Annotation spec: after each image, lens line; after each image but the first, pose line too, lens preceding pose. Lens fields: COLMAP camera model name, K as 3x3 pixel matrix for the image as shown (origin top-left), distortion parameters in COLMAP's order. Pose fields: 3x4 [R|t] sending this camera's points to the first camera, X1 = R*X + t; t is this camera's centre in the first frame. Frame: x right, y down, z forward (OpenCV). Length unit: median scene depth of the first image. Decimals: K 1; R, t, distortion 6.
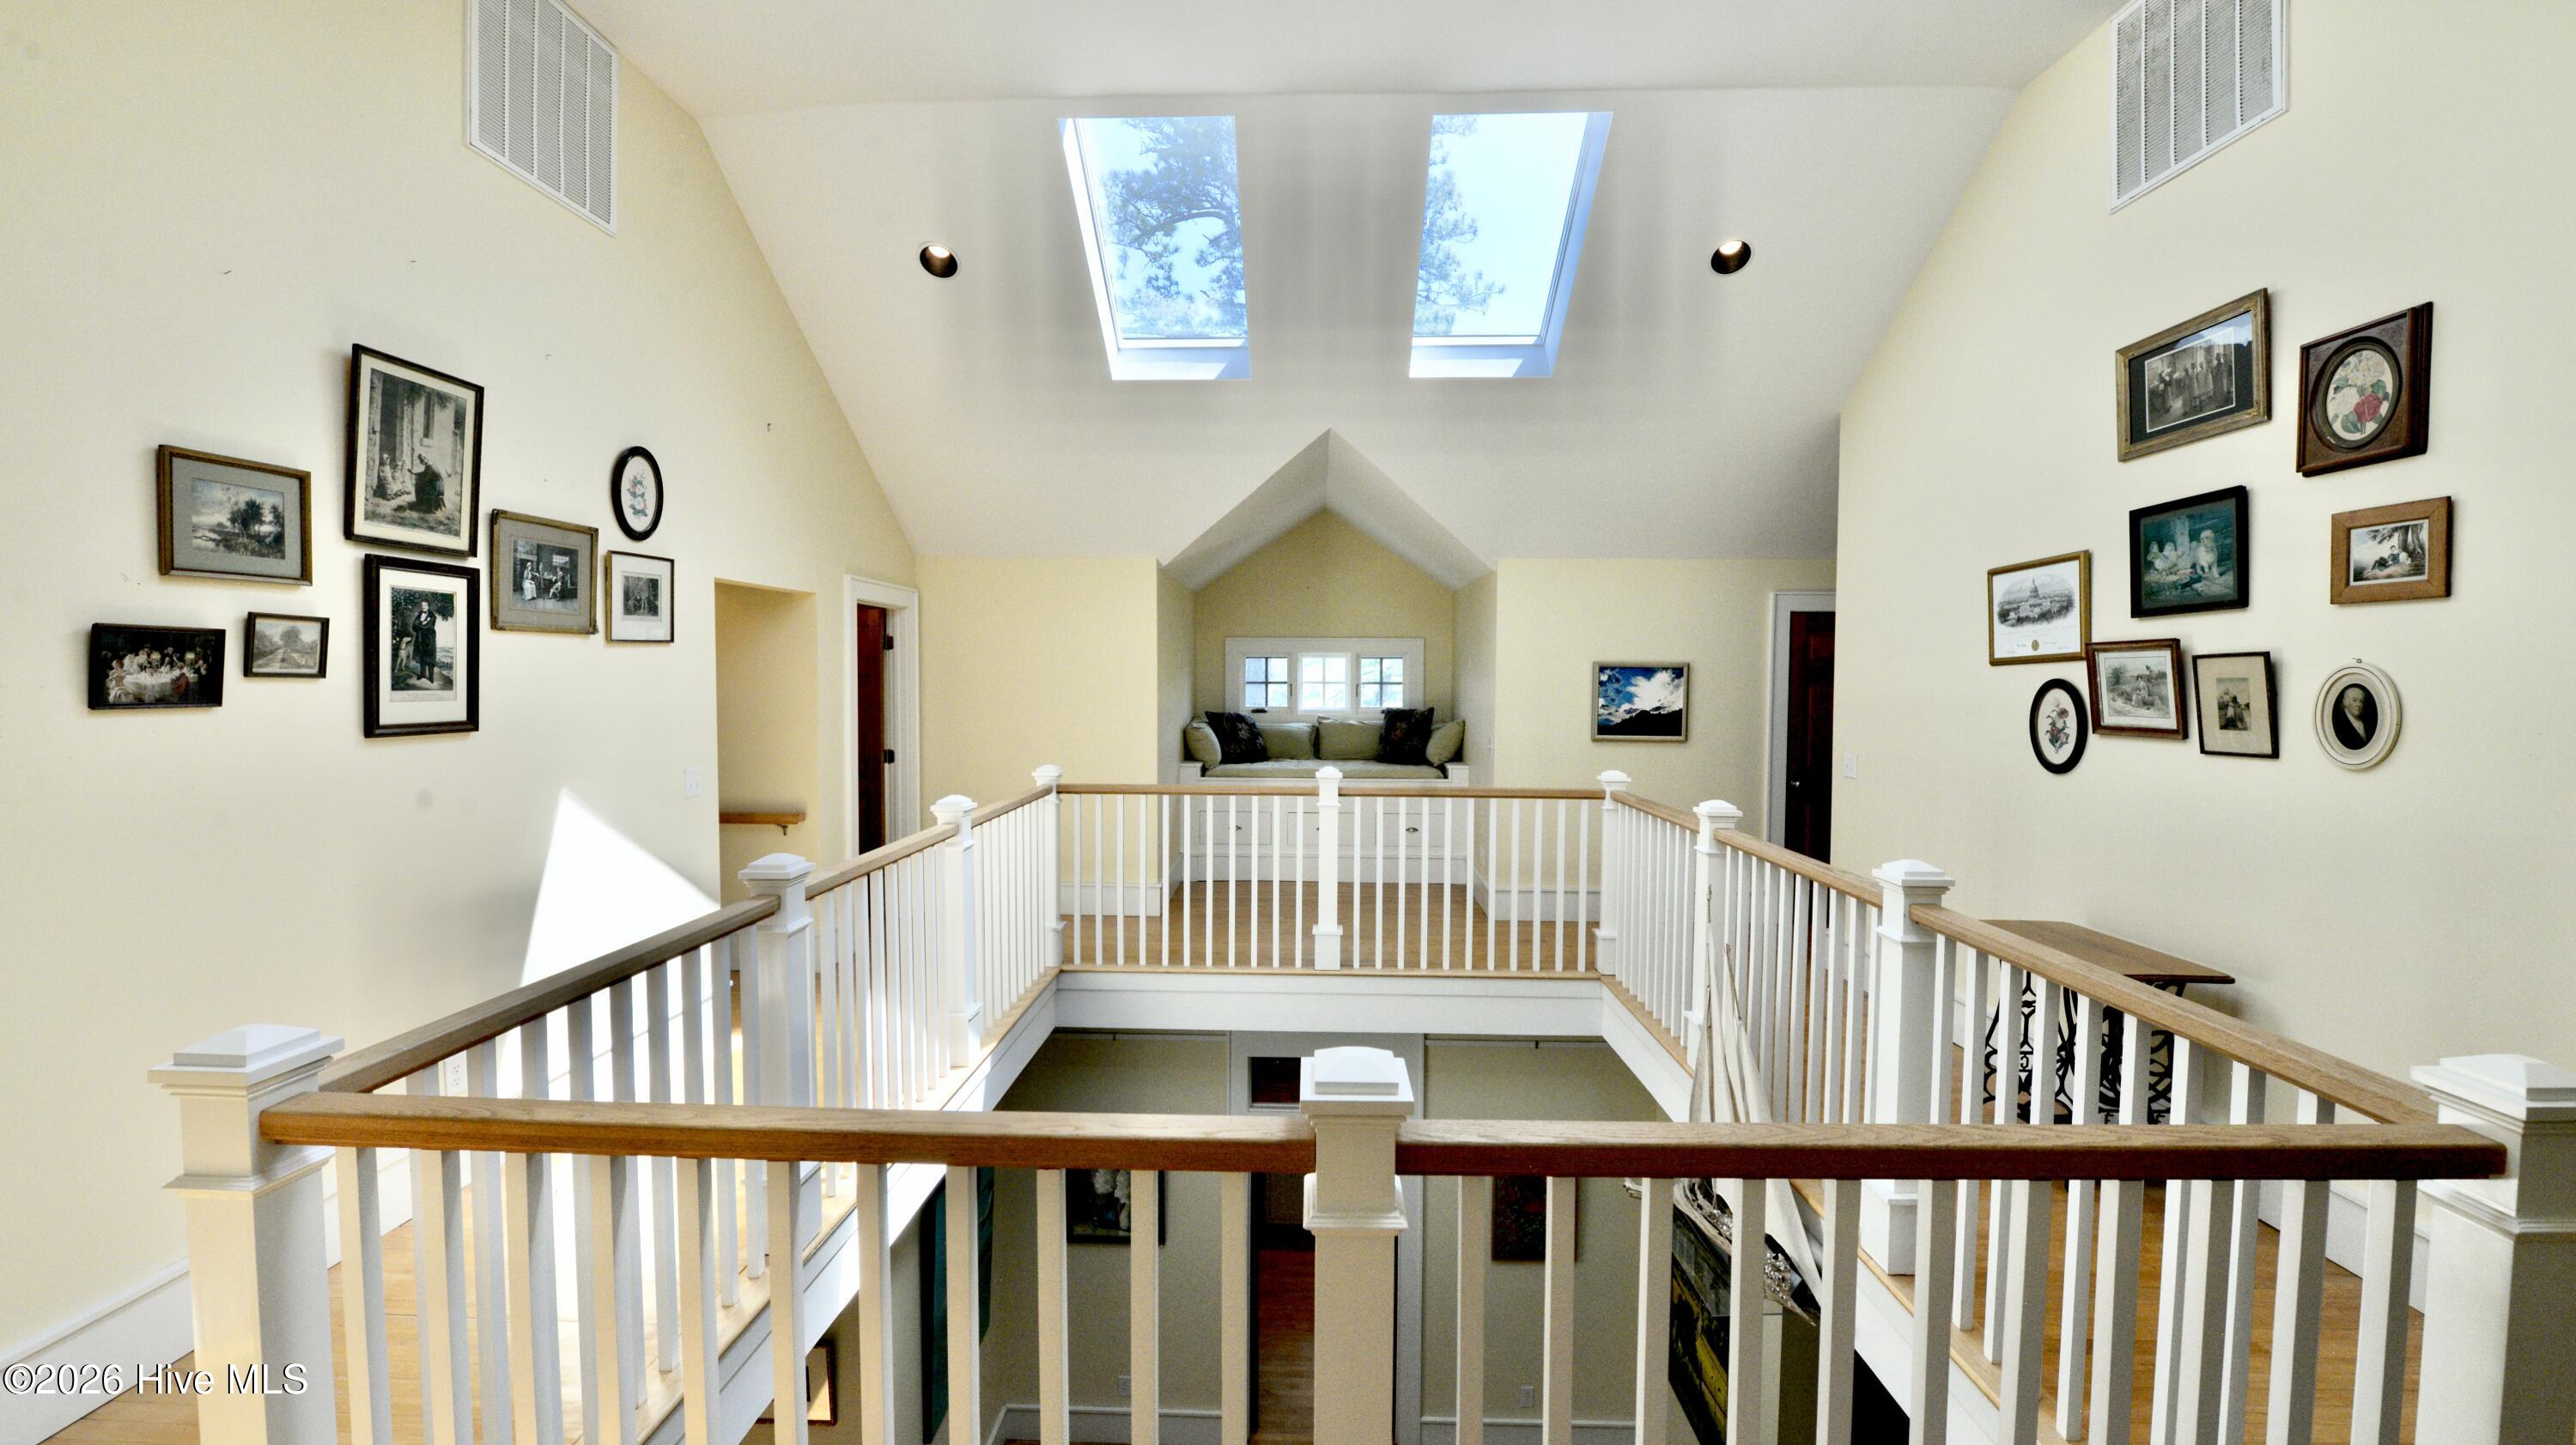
lens RADIAL K [[1040.2, 0, 1287.3], [0, 1040.2, 725.5], [0, 0, 1]] dist [-0.001405, -0.000095]
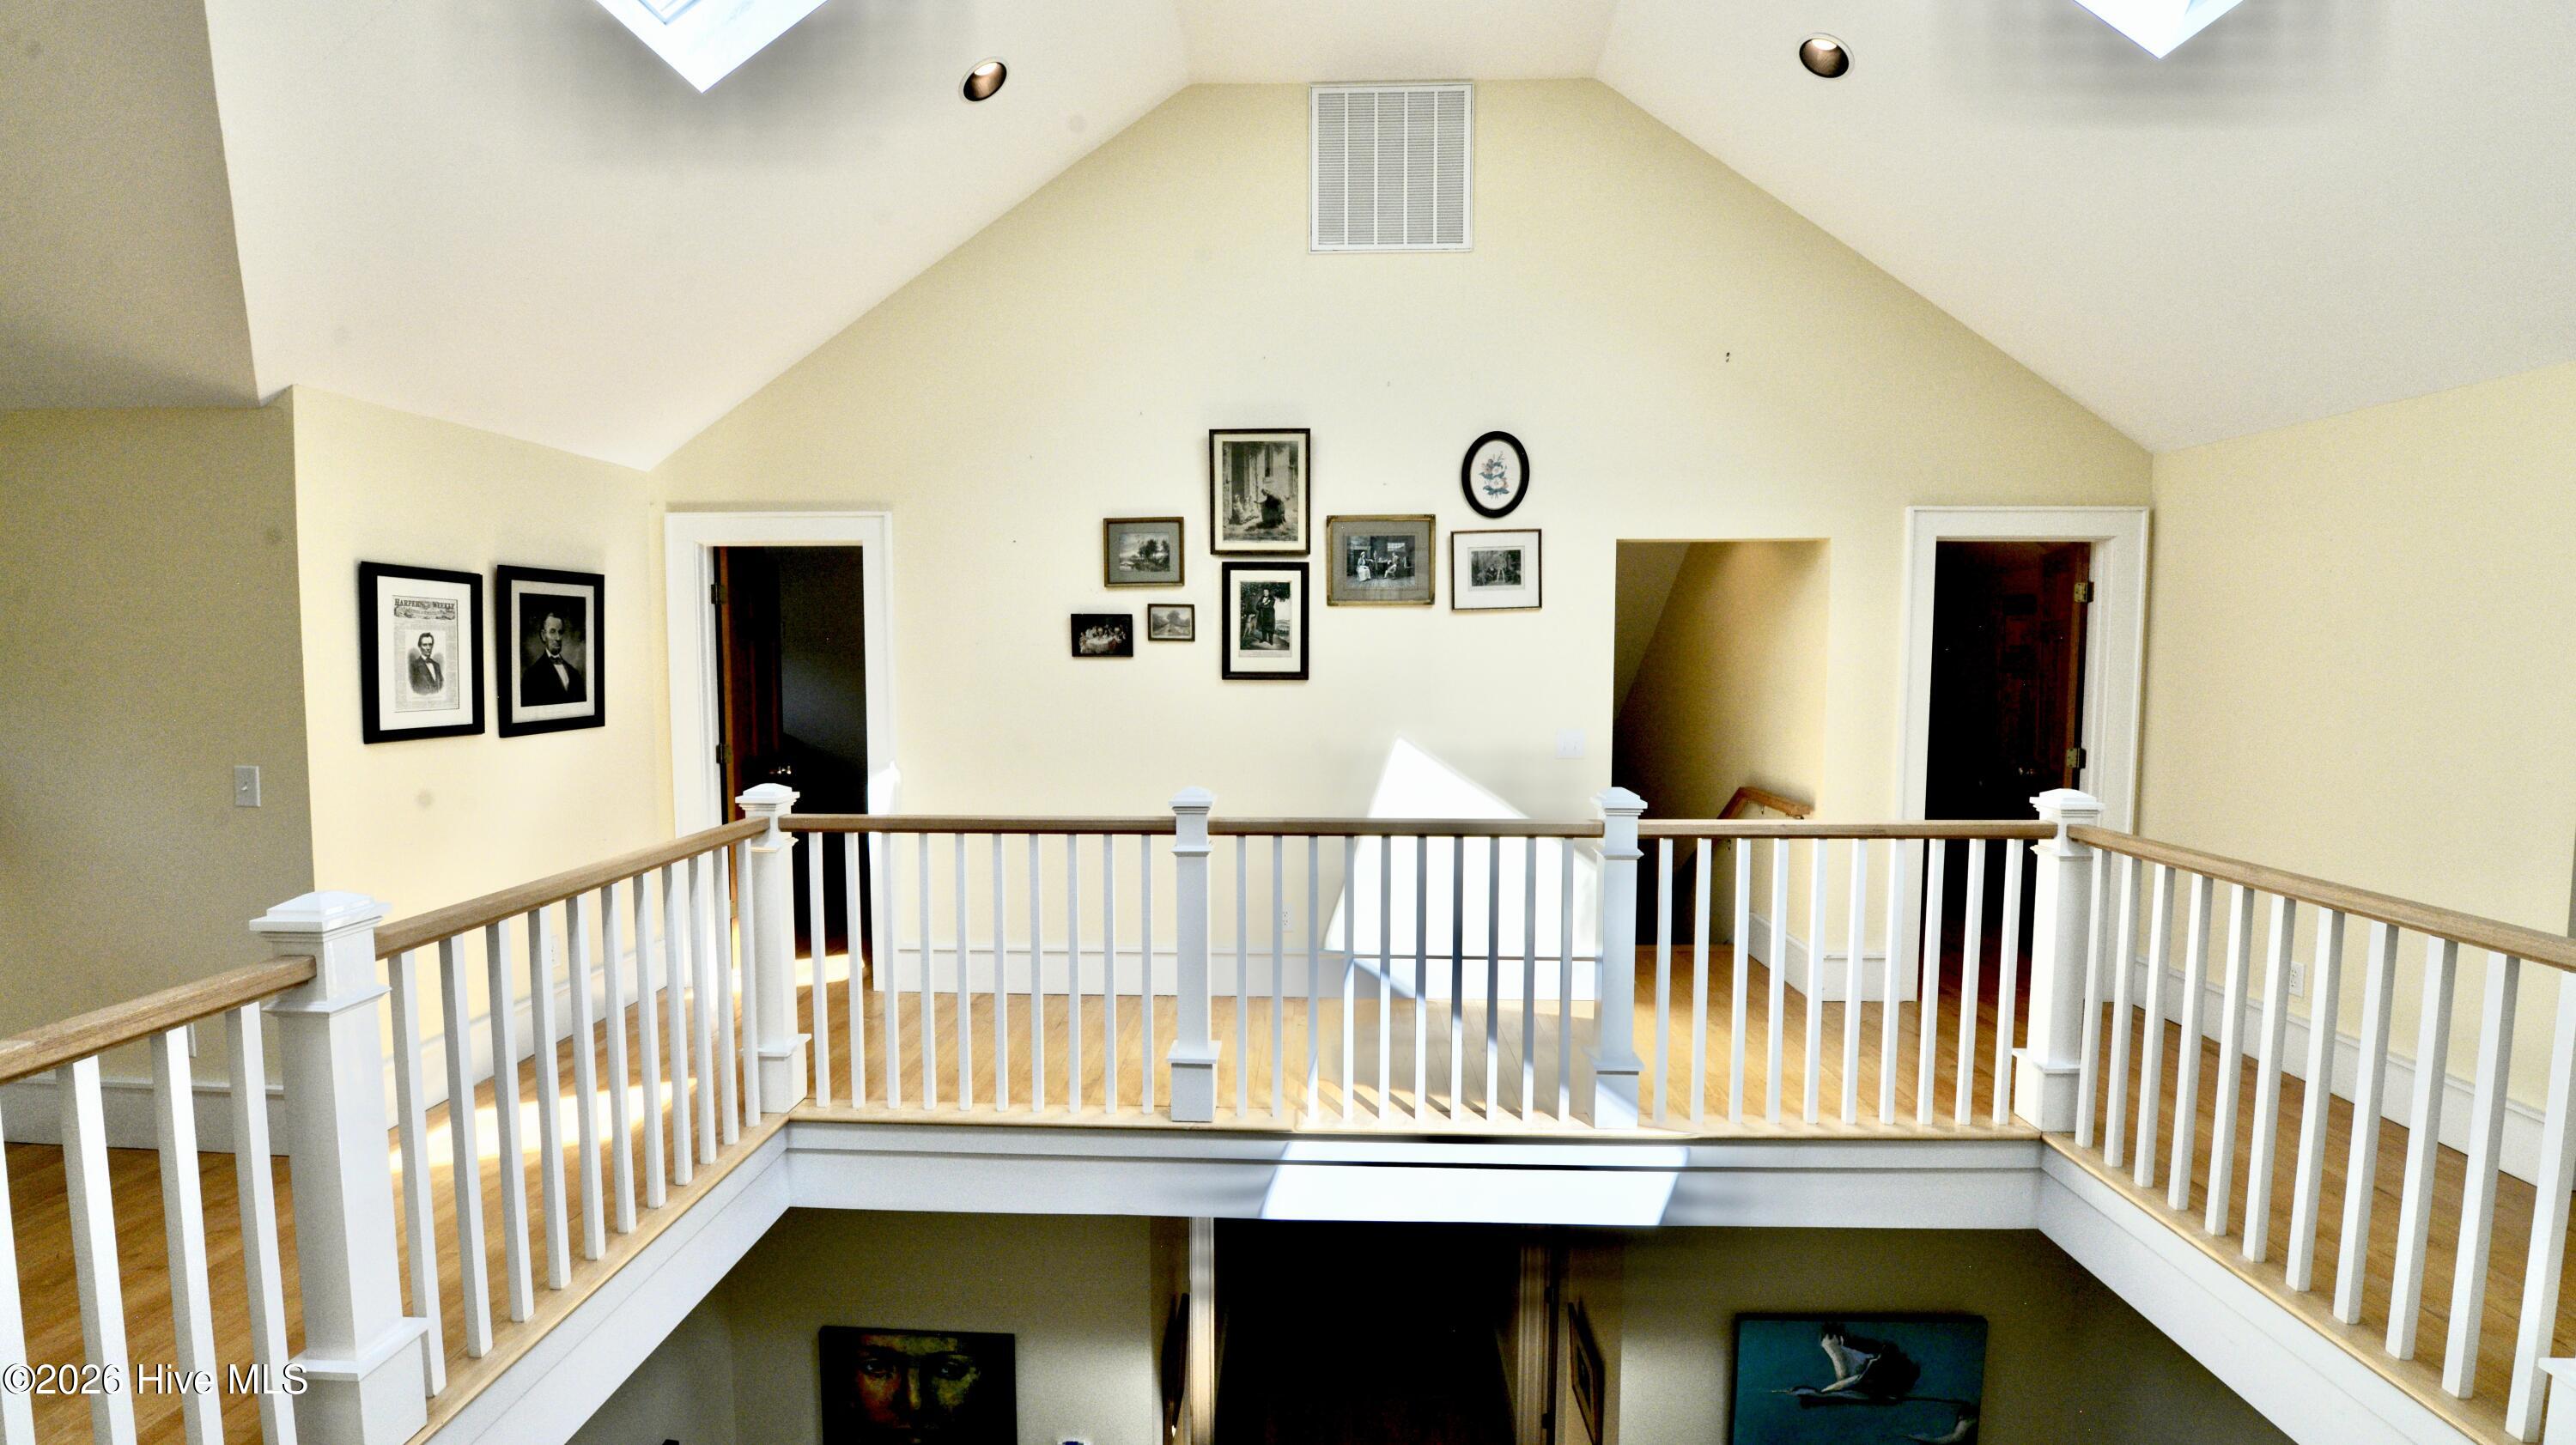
lens RADIAL K [[1040.2, 0, 1290.3], [0, 1040.2, 717.8], [0, 0, 1]] dist [-0.001405, -0.000095]
pose [[0.001030, 0.074863, -0.997193, 0.649405], [-0.047428, 0.996075, 0.074730, -0.049752], [0.998874, 0.047218, 0.004576, 1.033582]]
